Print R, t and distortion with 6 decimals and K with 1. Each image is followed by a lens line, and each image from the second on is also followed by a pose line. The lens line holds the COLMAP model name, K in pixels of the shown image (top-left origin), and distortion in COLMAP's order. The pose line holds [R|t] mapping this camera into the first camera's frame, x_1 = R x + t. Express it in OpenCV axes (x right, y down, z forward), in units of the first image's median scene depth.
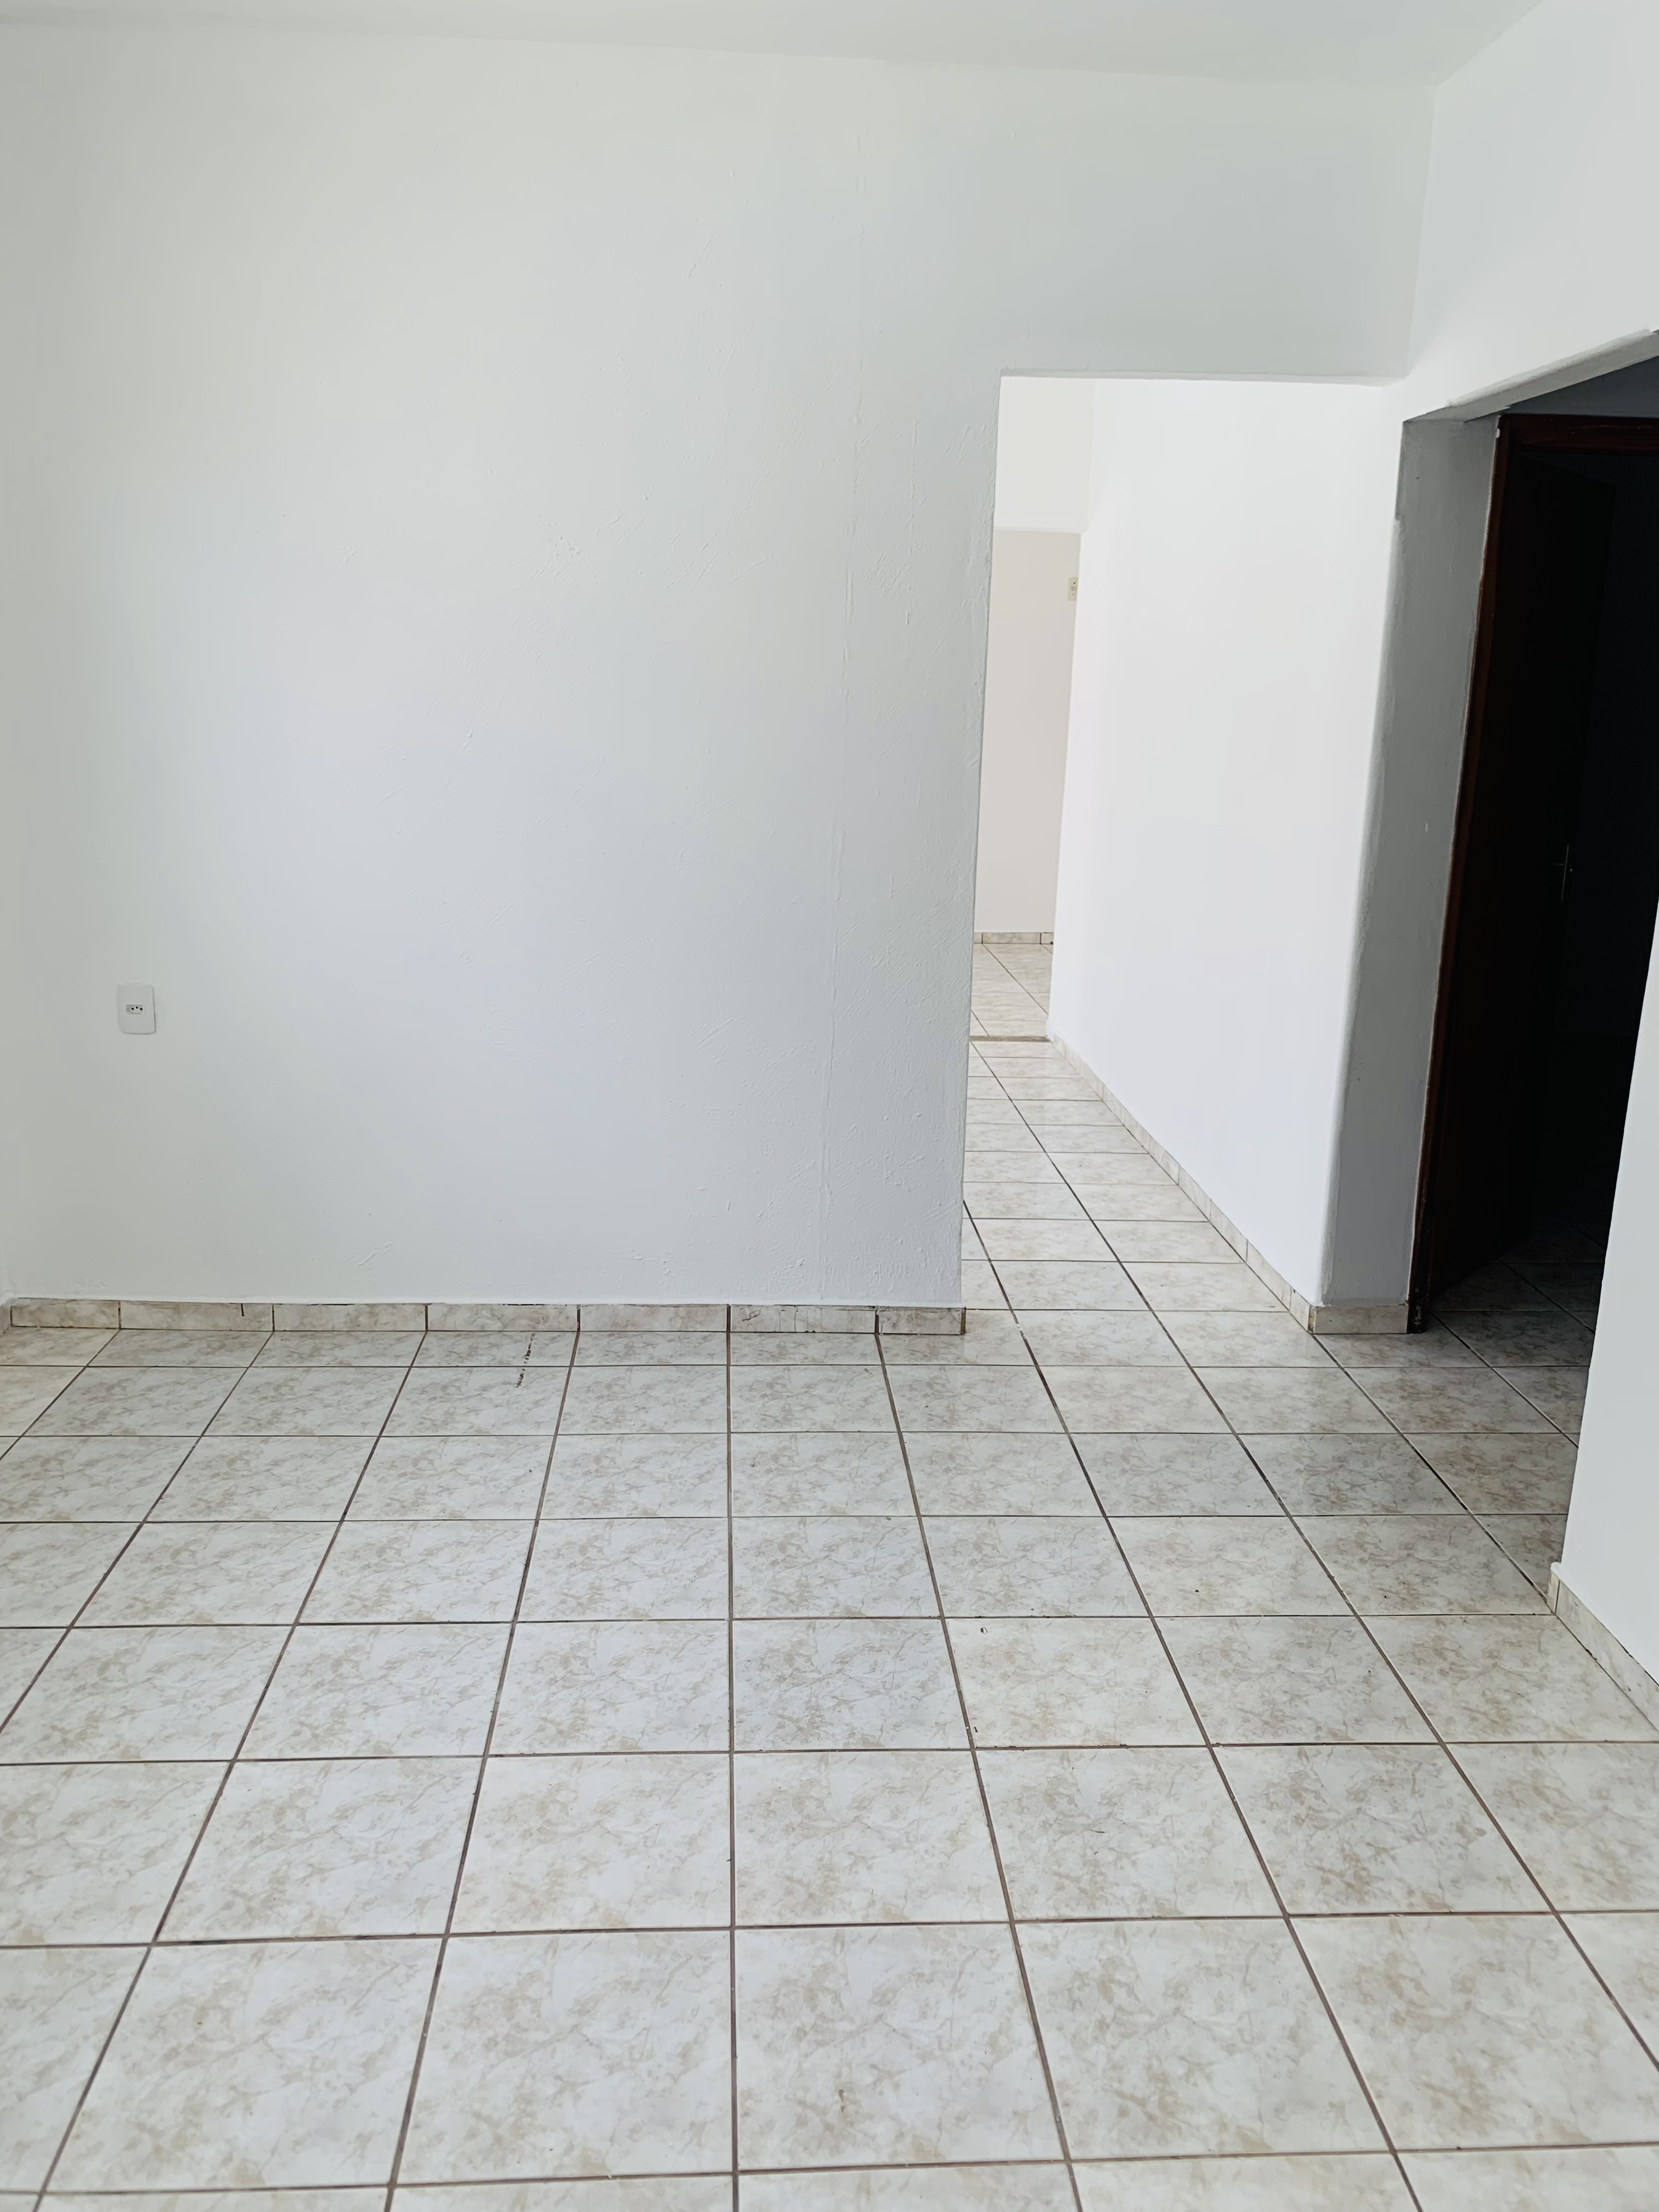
lens RADIAL K [[1627.4, 0, 829.5], [0, 1627.4, 1106.0], [0, 0, 1]] dist [0.007607, 0.001592]
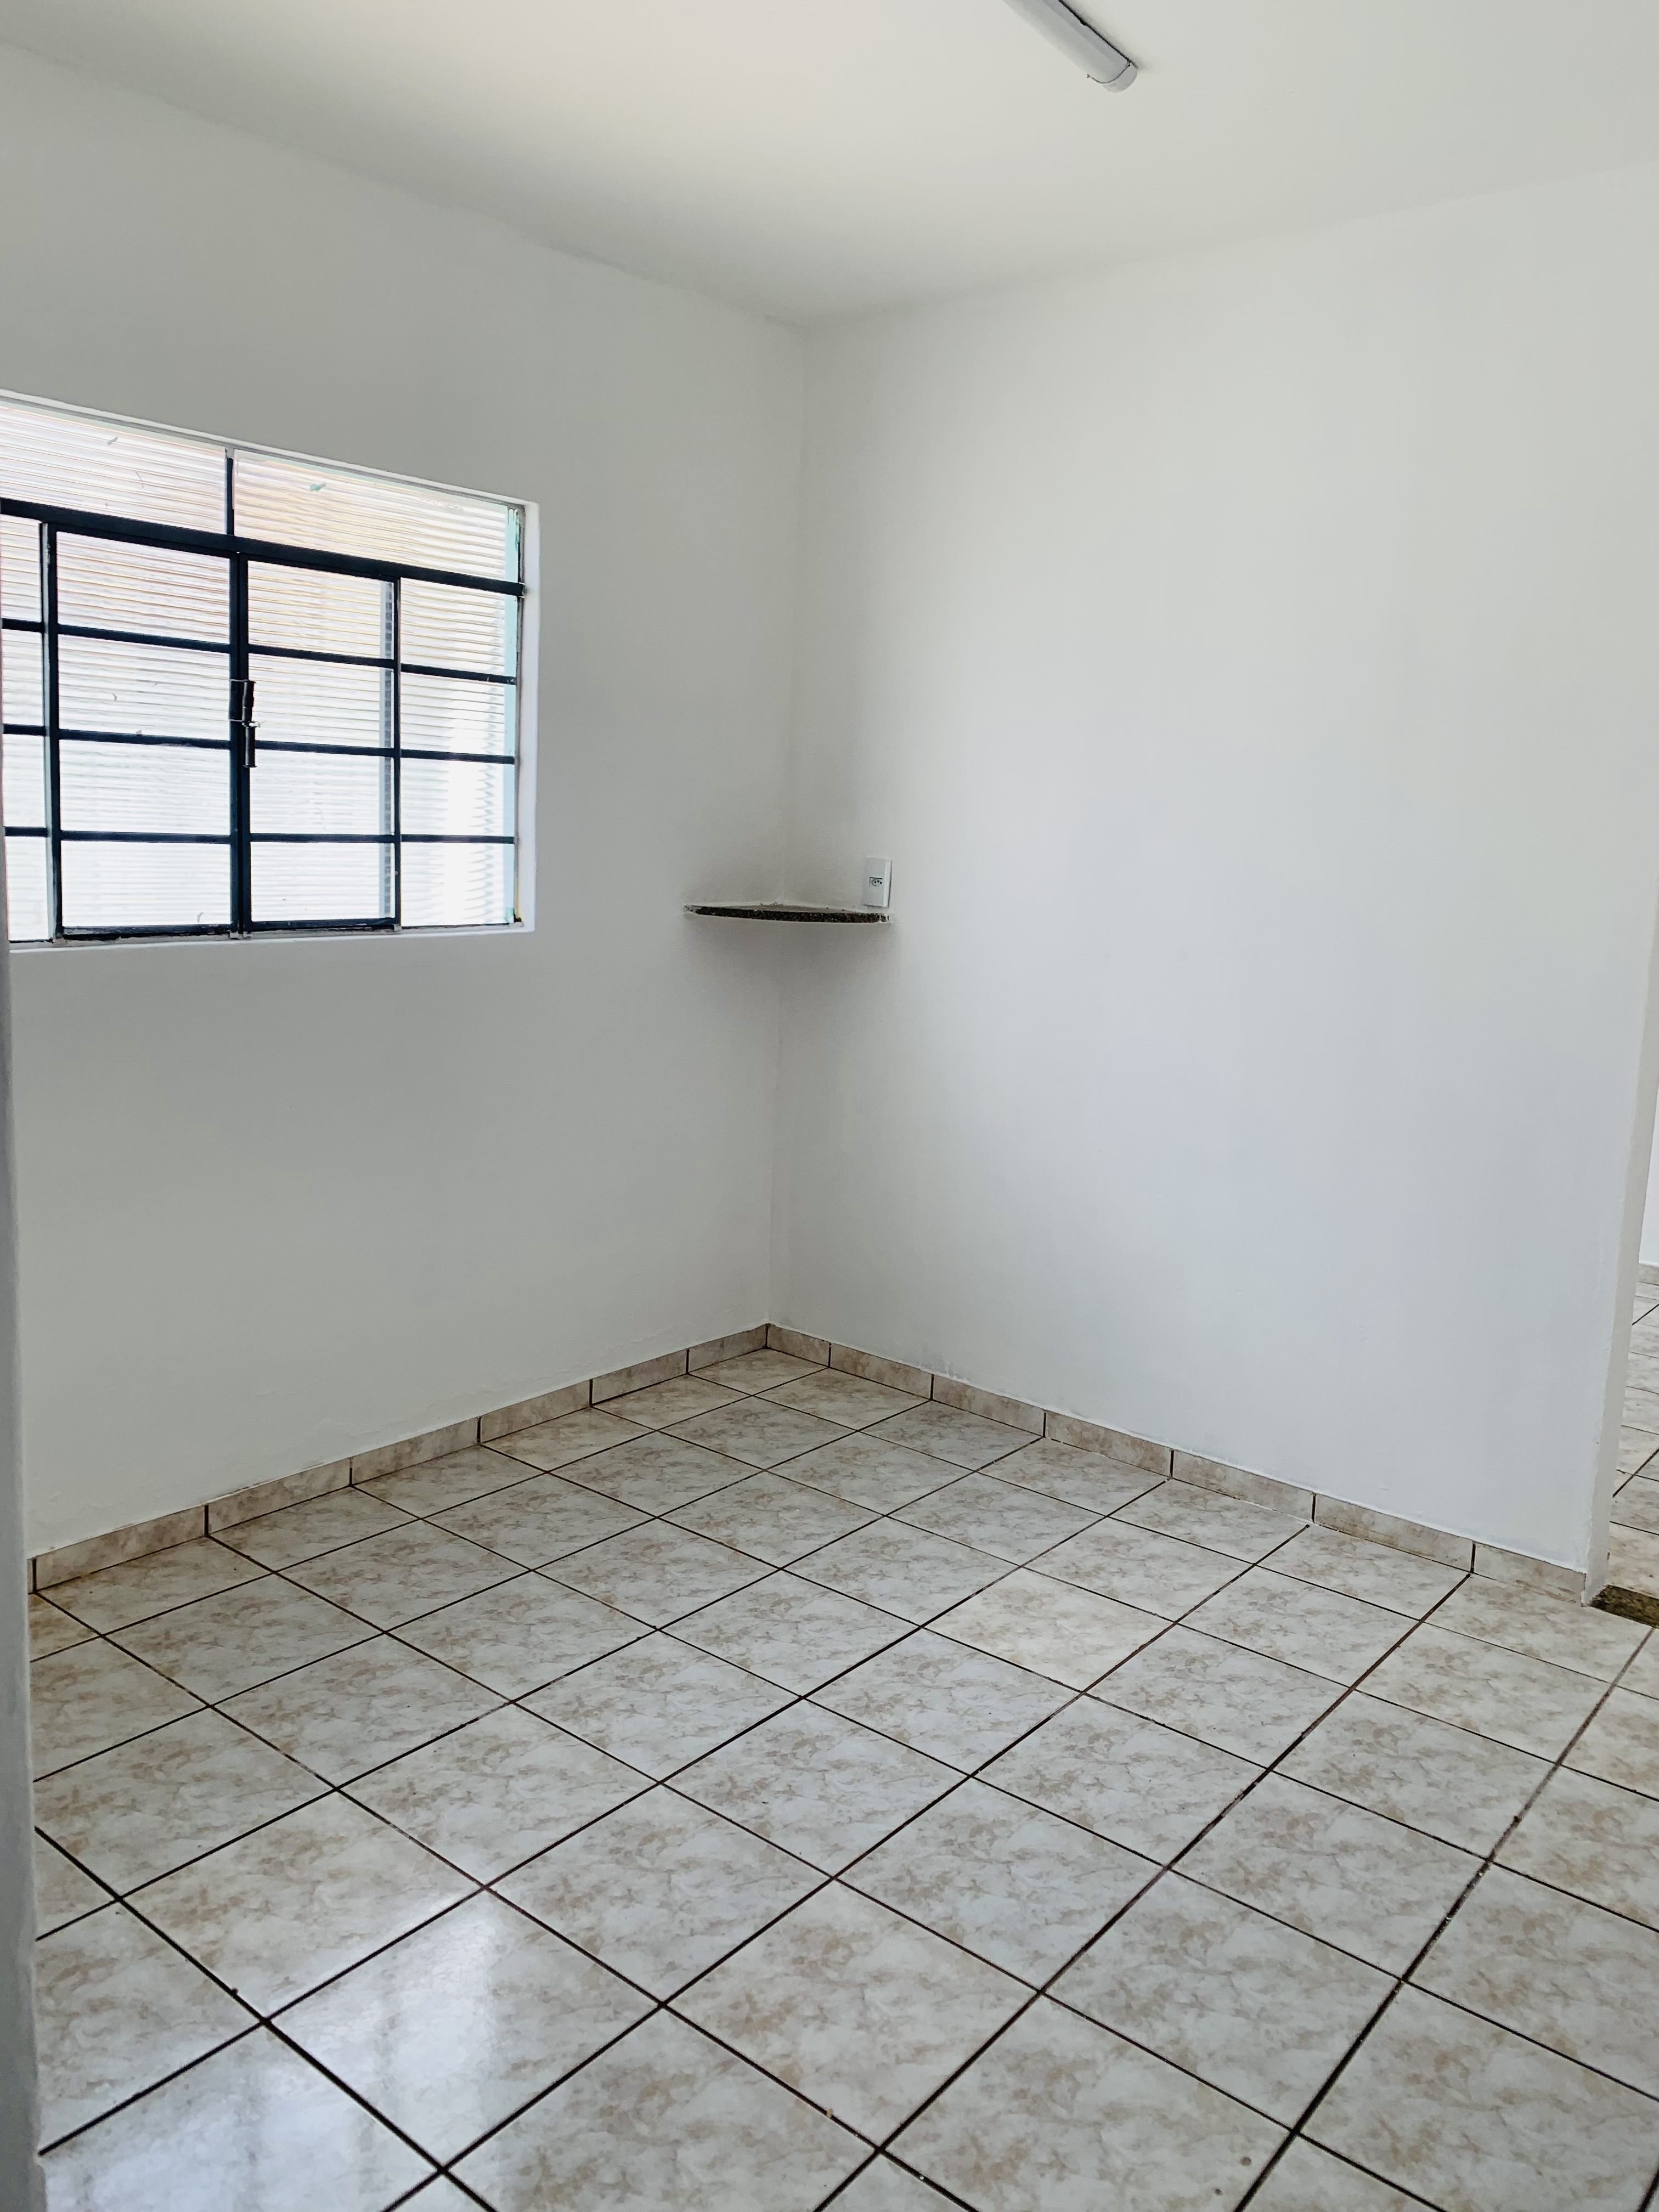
lens RADIAL K [[1689.1, 0, 829.5], [0, 1689.1, 1106.0], [0, 0, 1]] dist [0.010723, 0.005713]
pose [[0.723048, 0.111677, -0.681711, 0.321460], [-0.180882, 0.983022, -0.030813, 0.003119], [0.666696, 0.145589, 0.730972, 0.021046]]
